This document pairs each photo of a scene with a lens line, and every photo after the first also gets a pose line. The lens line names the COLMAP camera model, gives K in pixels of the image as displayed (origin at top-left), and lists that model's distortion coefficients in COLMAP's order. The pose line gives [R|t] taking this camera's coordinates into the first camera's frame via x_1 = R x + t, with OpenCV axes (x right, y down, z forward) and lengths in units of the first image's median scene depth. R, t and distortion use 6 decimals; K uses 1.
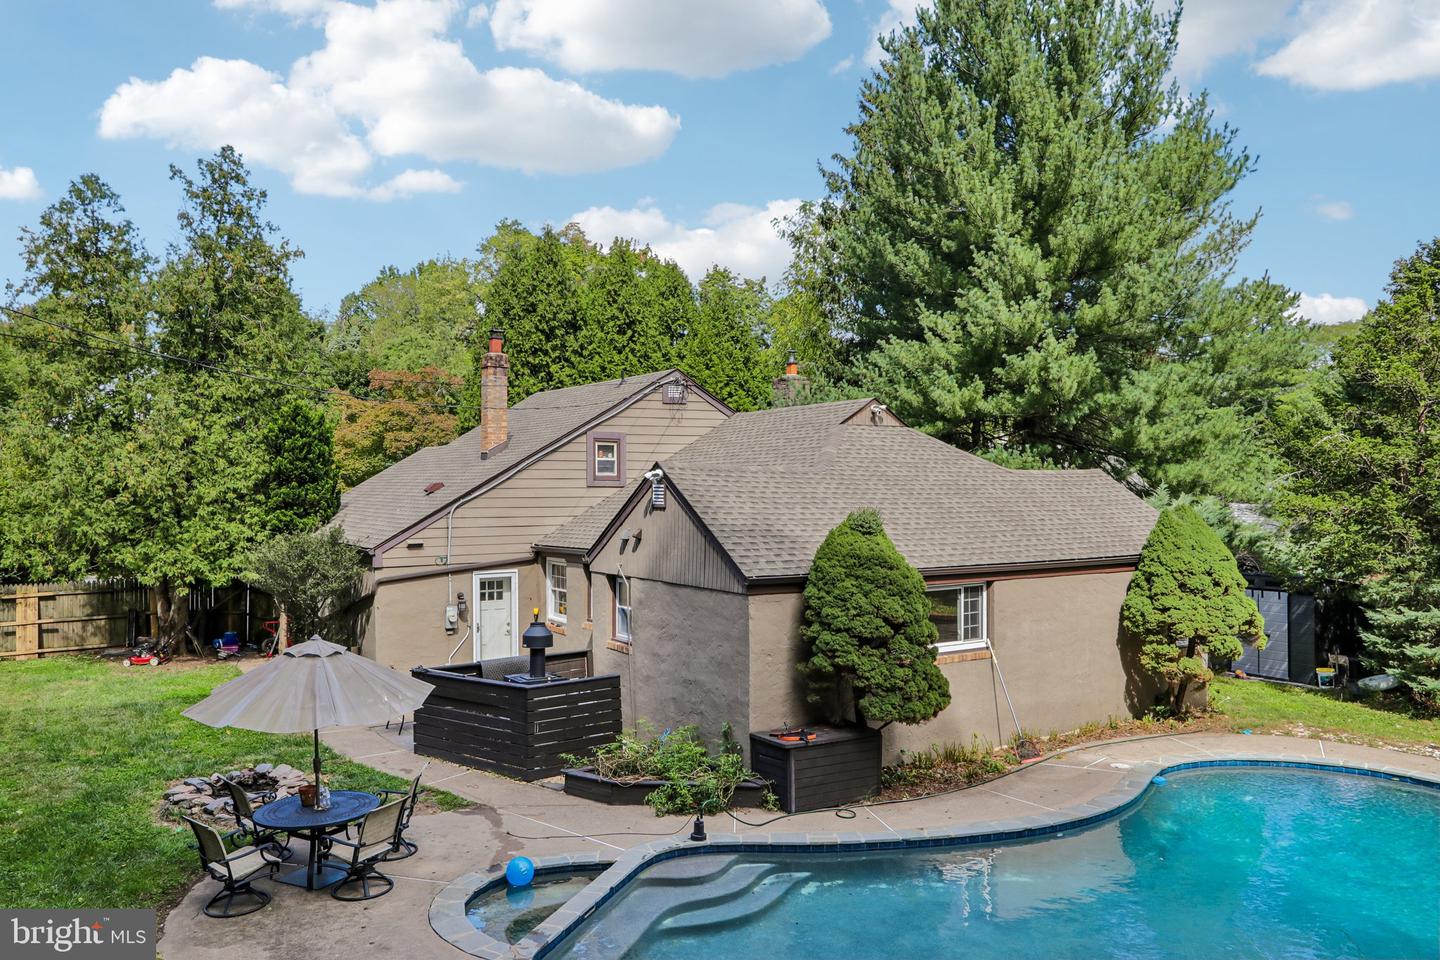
lens RADIAL K [[1092.4, 0, 720.0], [0, 1092.4, 480.0], [0, 0, 1]] dist [0.000391, 0.001011]
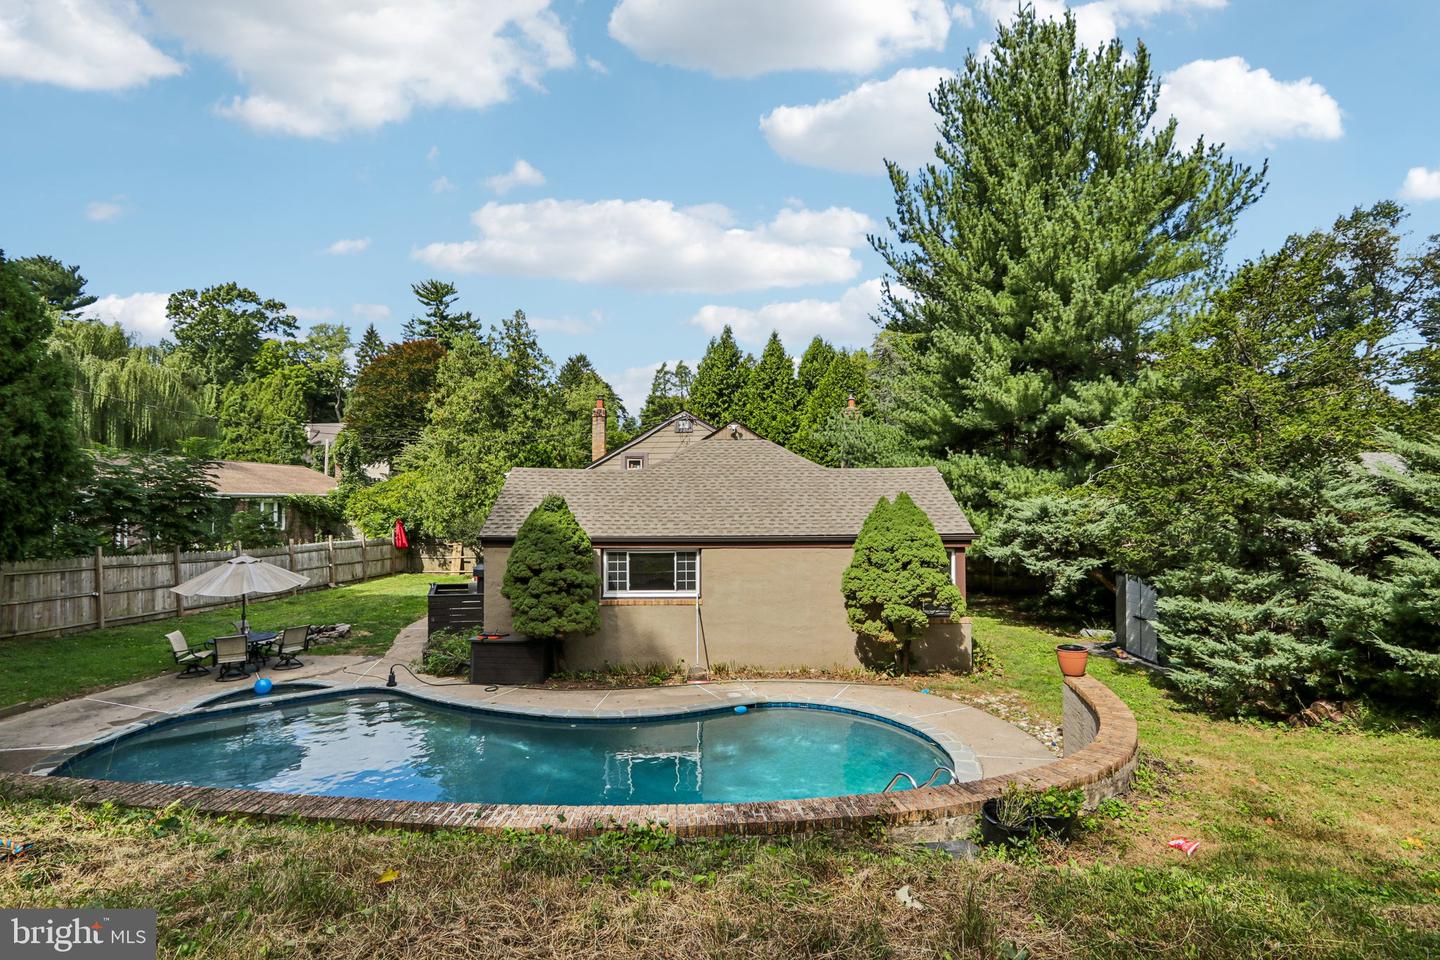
lens RADIAL K [[709.4, 0, 720.0], [0, 709.4, 480.0], [0, 0, 1]] dist [-0.003952, 0.000491]
pose [[0.835276, -0.016690, -0.549578, 0.554643], [0.005932, 0.999755, -0.021346, 0.018861], [0.549799, 0.014570, 0.835170, 0.197978]]
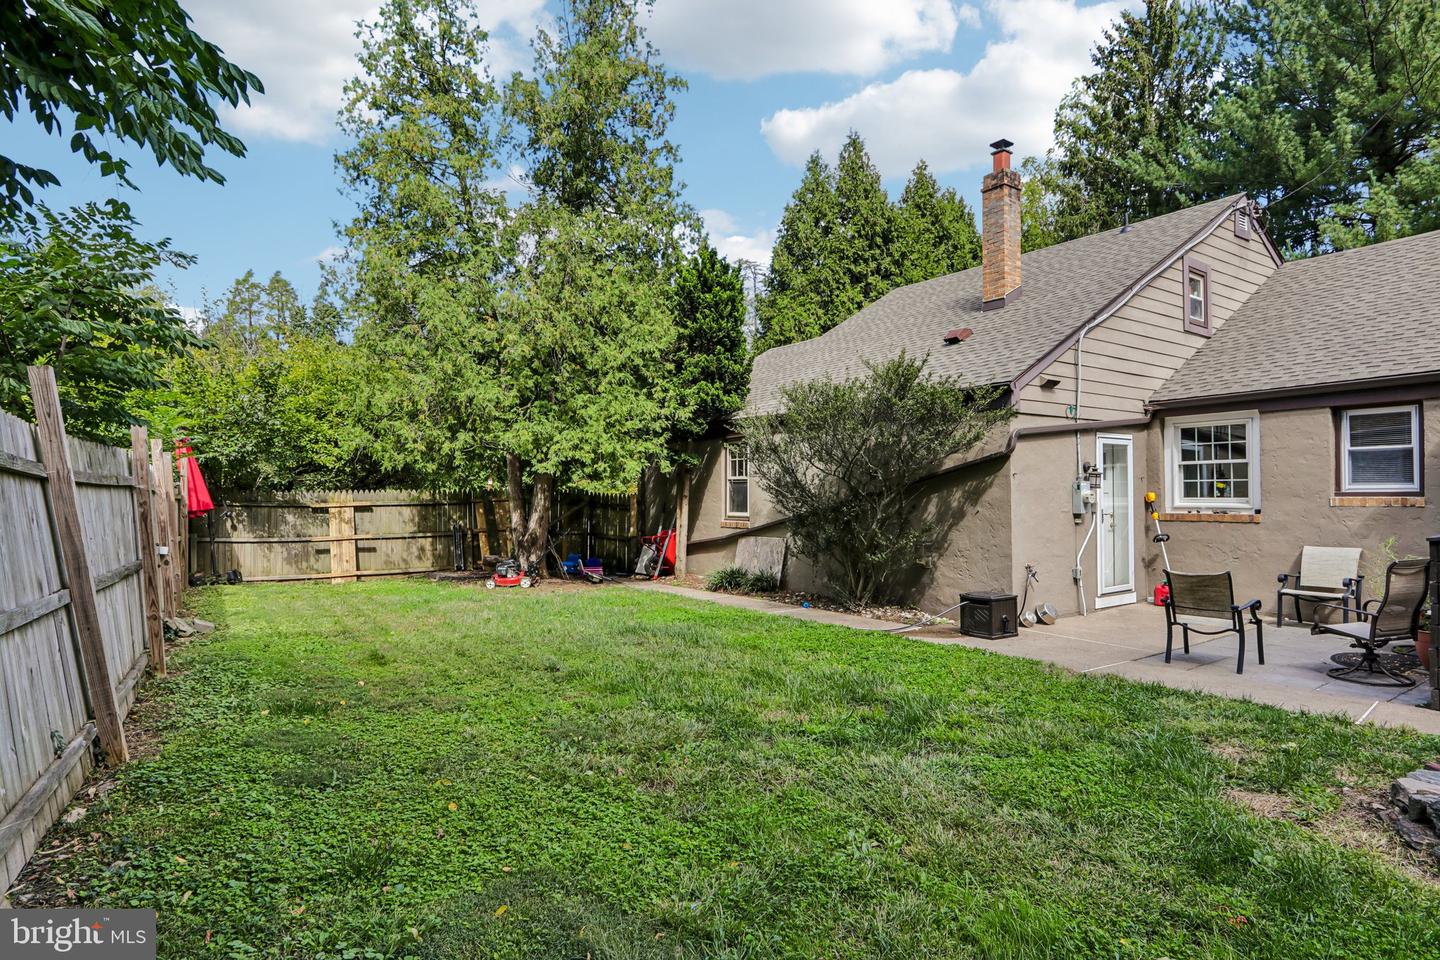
lens RADIAL K [[792.6, 0, 720.0], [0, 792.6, 480.0], [0, 0, 1]] dist [-0.021992, 0.000824]
pose [[0.999080, 0.000880, 0.042875, -0.426029], [-0.000345, 0.999922, -0.012493, 0.105885], [-0.042883, 0.012467, 0.999002, 0.459891]]
